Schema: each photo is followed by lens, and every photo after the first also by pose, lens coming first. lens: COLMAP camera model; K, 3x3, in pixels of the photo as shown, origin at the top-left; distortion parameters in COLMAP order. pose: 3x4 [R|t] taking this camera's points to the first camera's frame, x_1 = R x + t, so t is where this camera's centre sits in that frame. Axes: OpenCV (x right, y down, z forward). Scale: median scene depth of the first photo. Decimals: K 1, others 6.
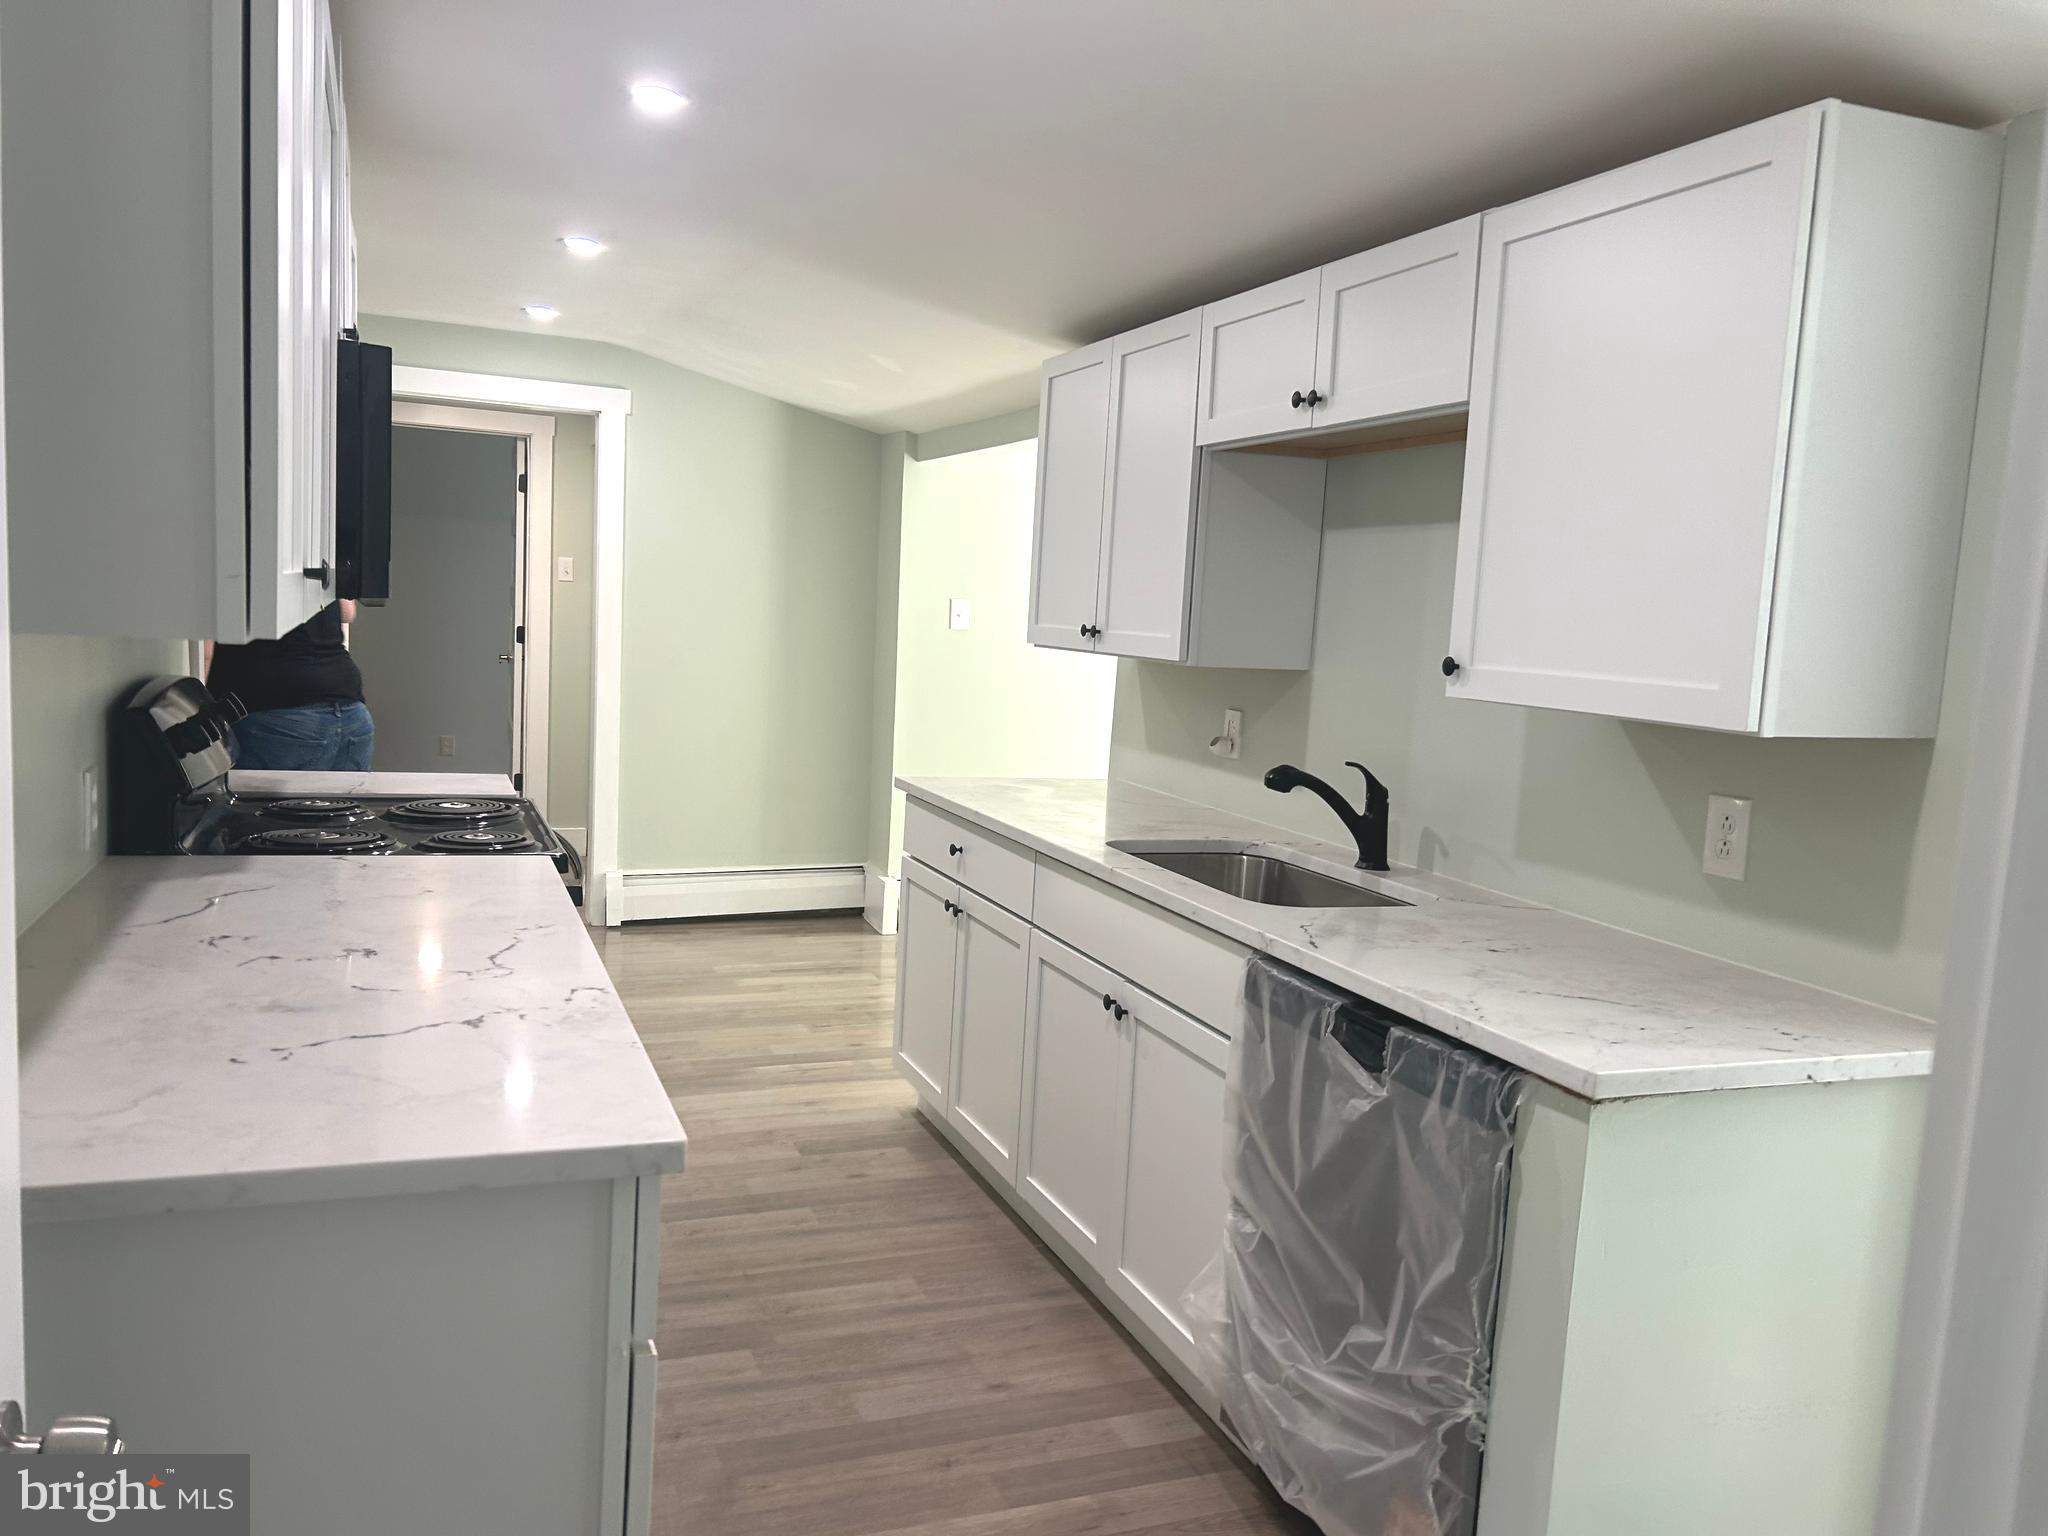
lens RADIAL K [[1538.2, 0, 1008.0], [0, 1538.2, 771.6], [0, 0, 1]] dist [0.053093, -0.062683]
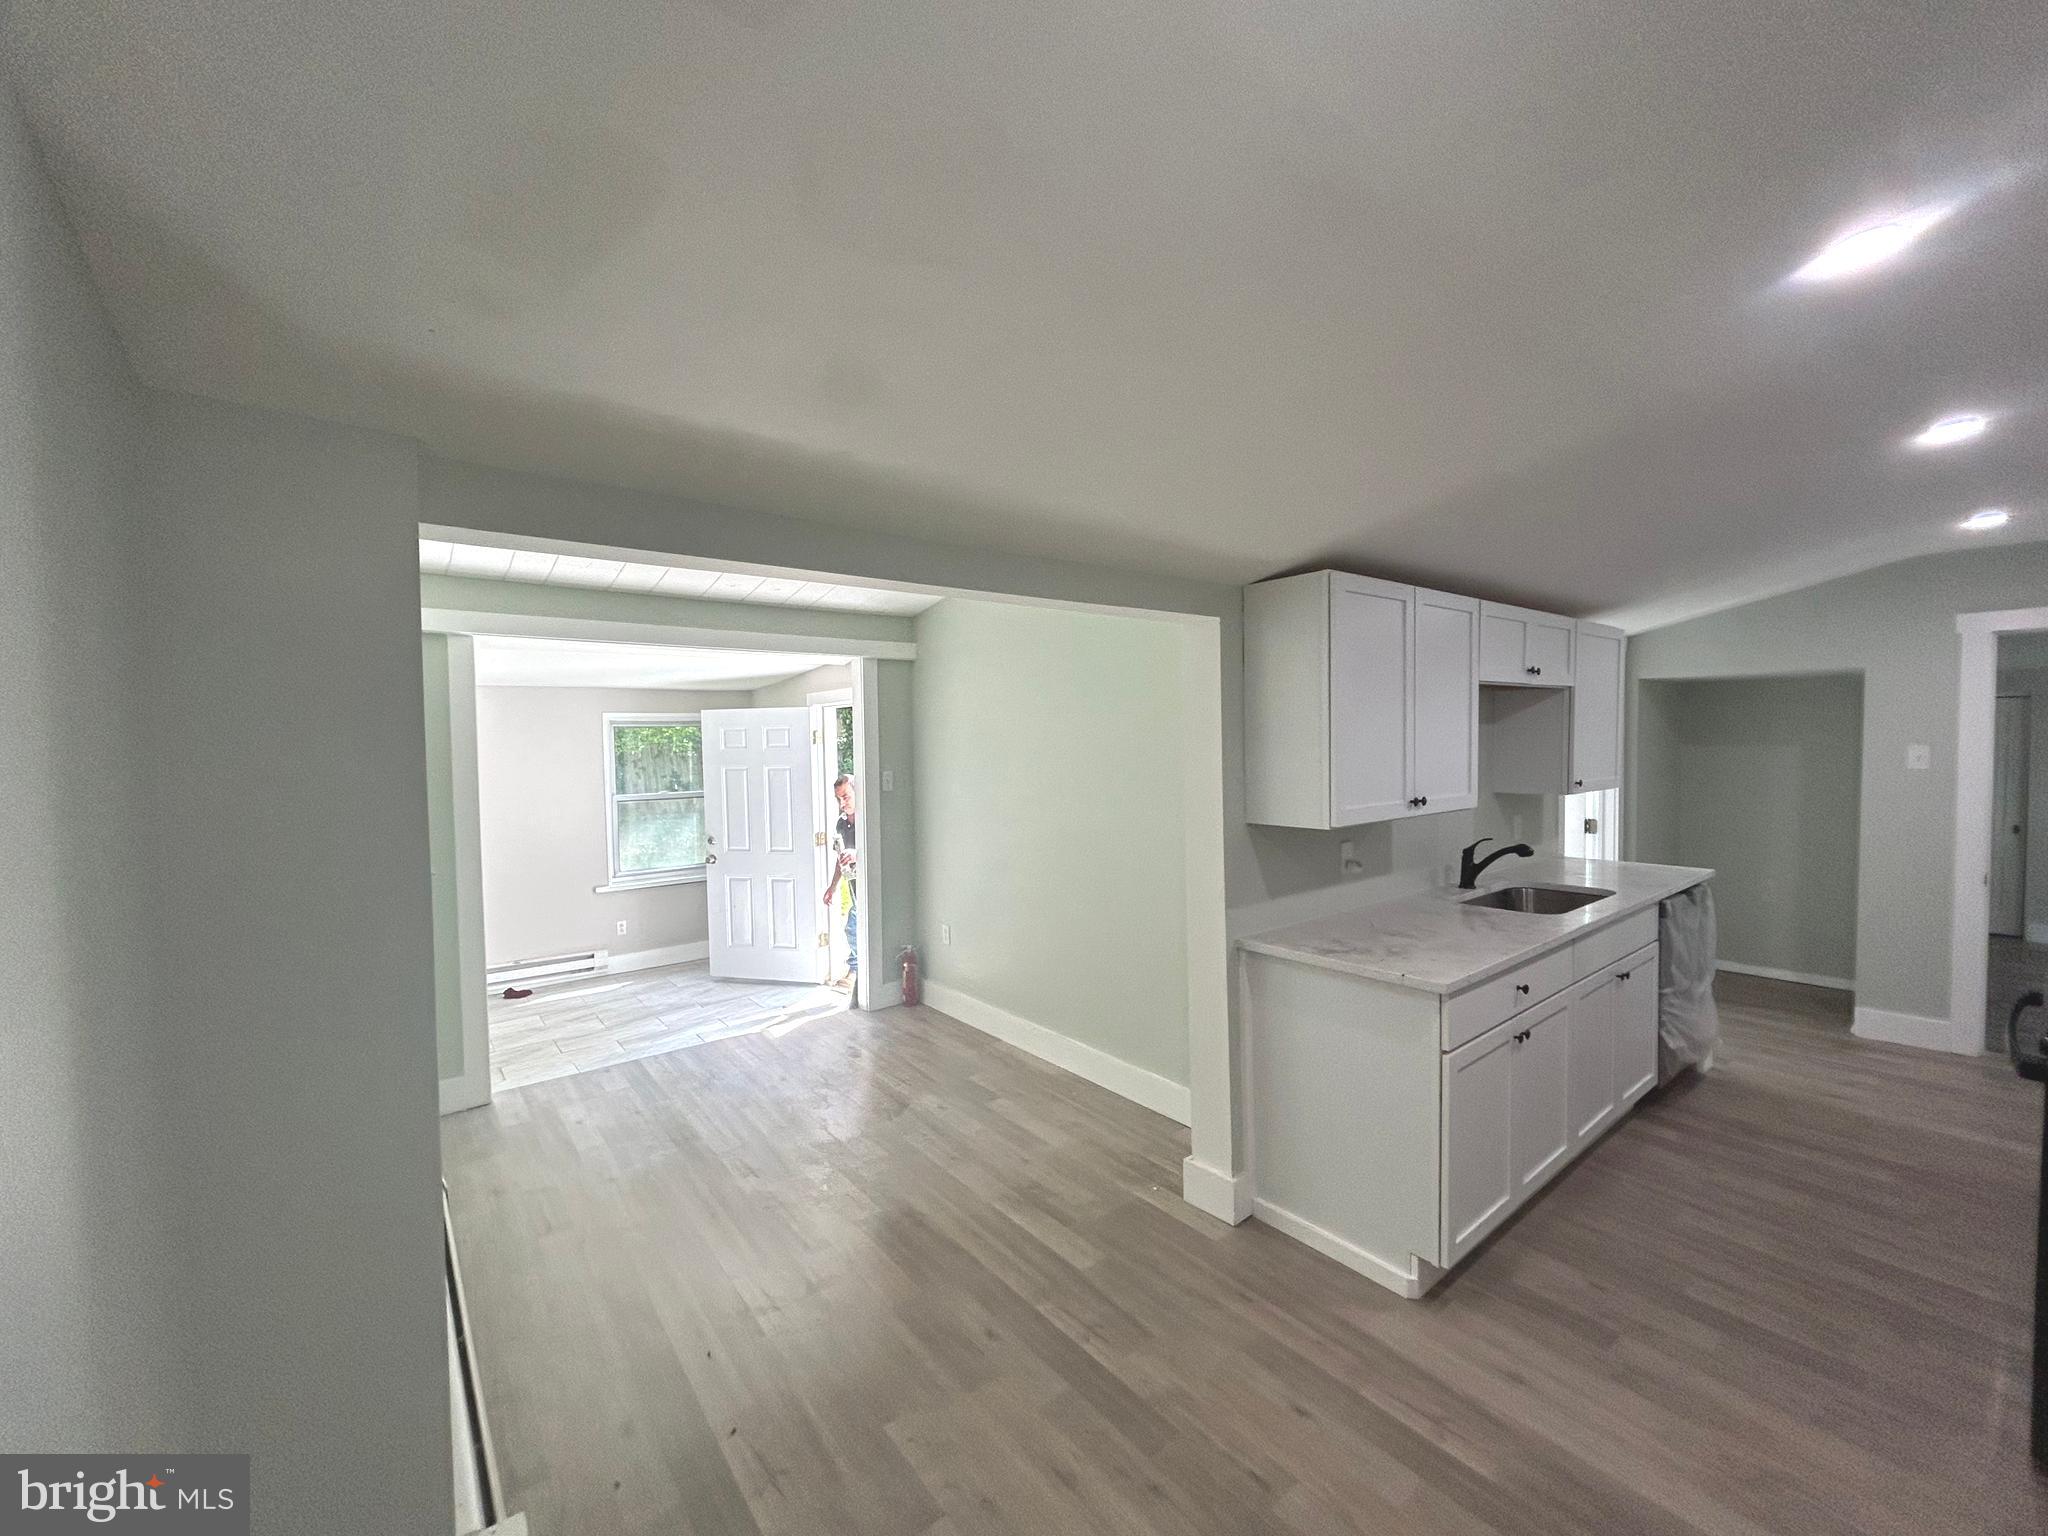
lens RADIAL K [[829.4, 0, 1031.1], [0, 829.4, 770.1], [0, 0, 1]] dist [0.001911, 0.002072]
pose [[-0.300143, -0.086874, 0.949930, -0.608694], [0.105802, 0.986668, 0.123663, -0.281361], [-0.948009, 0.137621, -0.286950, 1.754504]]
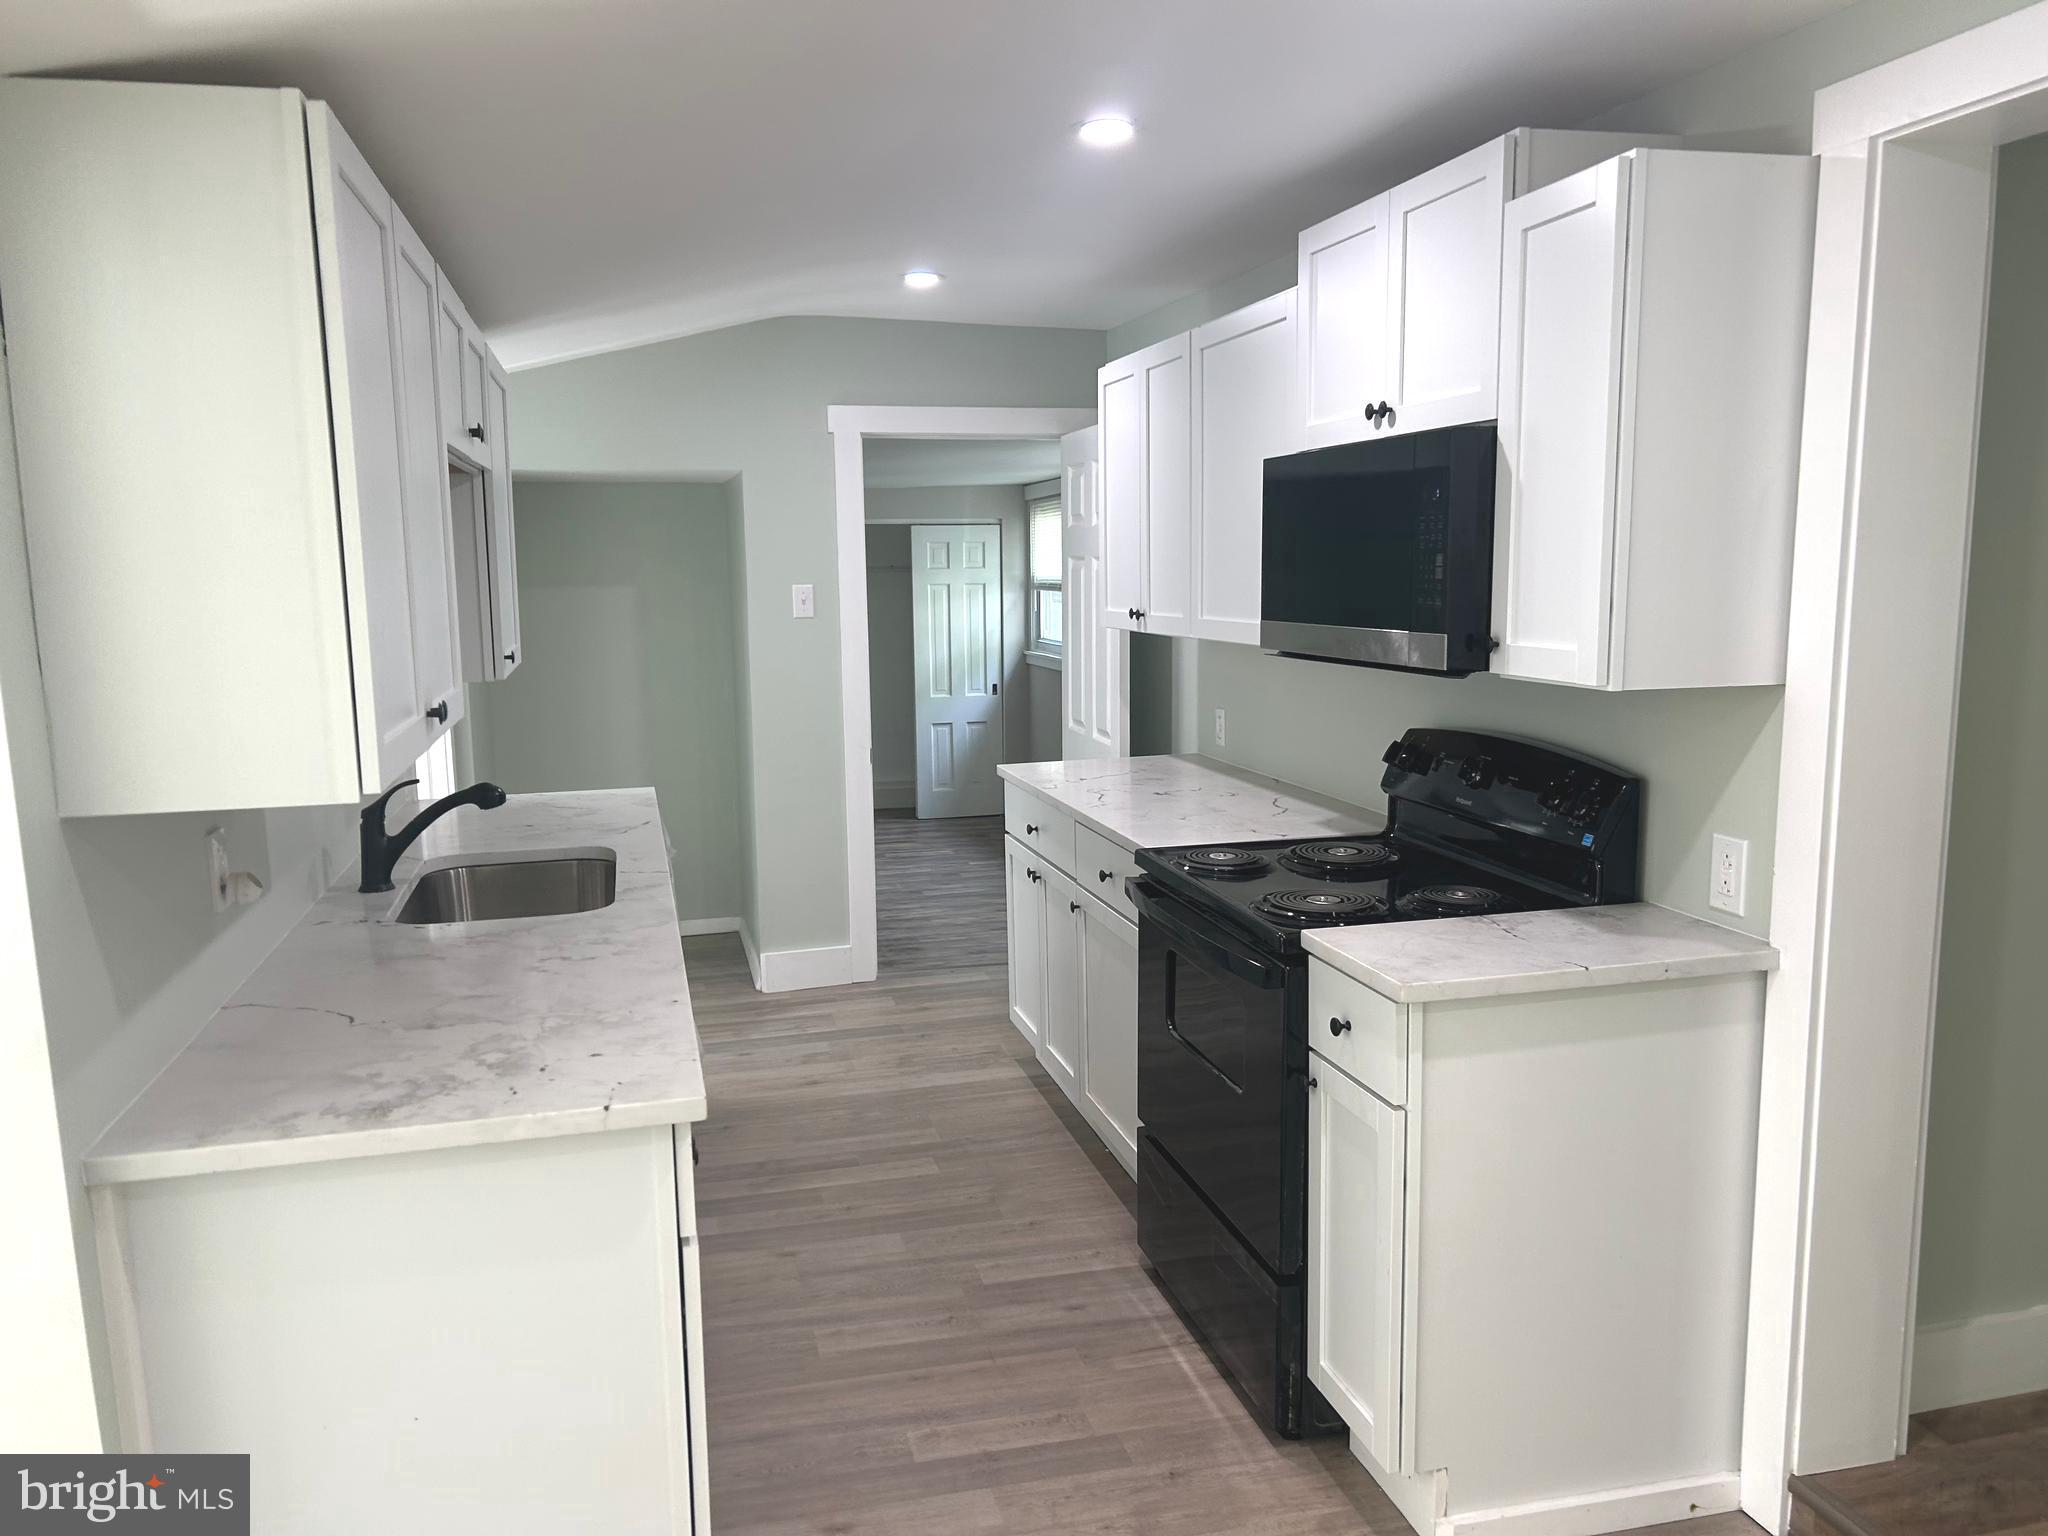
lens RADIAL K [[1538.2, 0, 1011.3], [0, 1538.2, 782.1], [0, 0, 1]] dist [0.053093, -0.062683]
pose [[-0.991384, -0.057673, 0.117610, -0.265719], [-0.025249, 0.965157, 0.260450, -0.258807], [-0.128533, 0.255236, -0.958297, 1.774252]]
